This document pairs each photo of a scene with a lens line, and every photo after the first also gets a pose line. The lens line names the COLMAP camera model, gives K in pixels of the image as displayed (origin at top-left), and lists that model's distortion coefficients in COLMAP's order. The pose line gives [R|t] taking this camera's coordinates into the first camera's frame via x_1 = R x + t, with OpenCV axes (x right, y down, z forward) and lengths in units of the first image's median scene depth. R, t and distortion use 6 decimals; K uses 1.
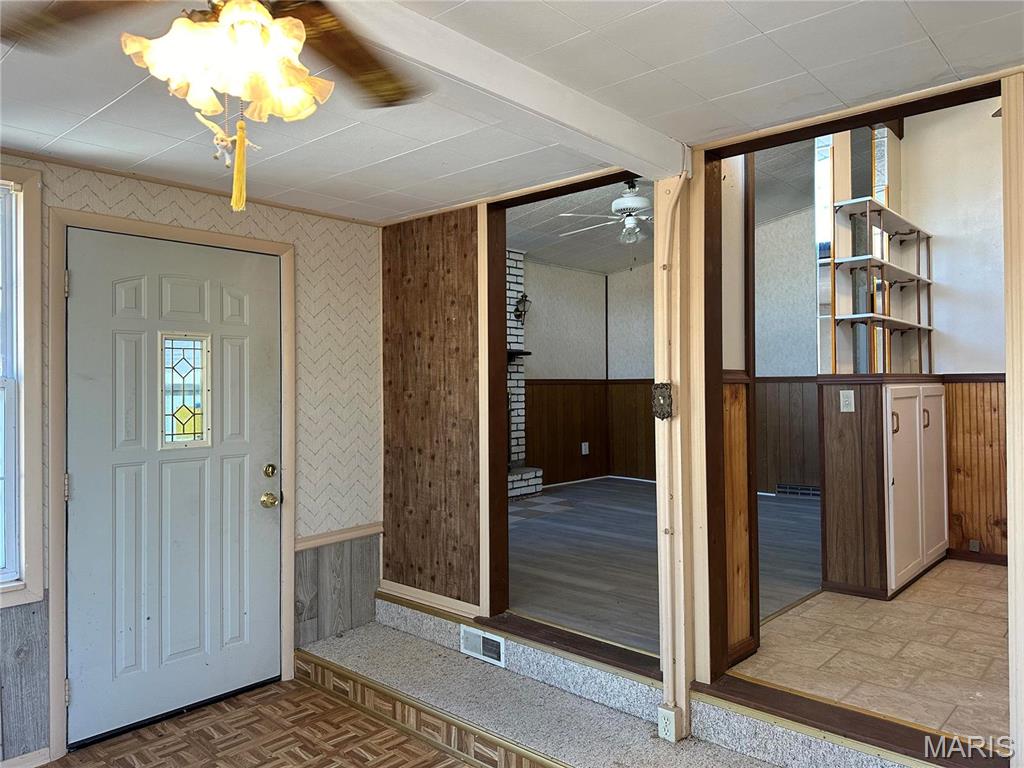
lens RADIAL K [[727.6, 0, 515.0], [0, 727.6, 383.2], [0, 0, 1]] dist [0.126955, -0.148025]
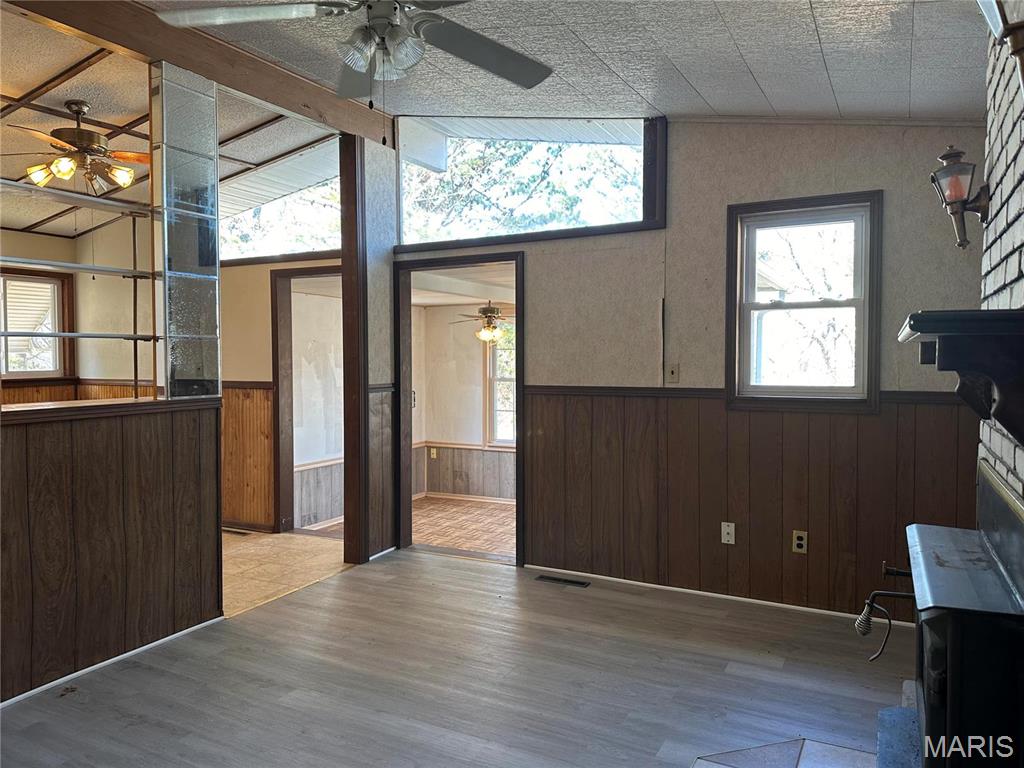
lens RADIAL K [[727.6, 0, 504.6], [0, 727.6, 376.9], [0, 0, 1]] dist [0.126955, -0.148025]
pose [[-0.973650, 0.015793, -0.227502, 0.151408], [0.010200, 0.999617, 0.025738, -0.031975], [0.227821, 0.022739, -0.973438, 1.124941]]
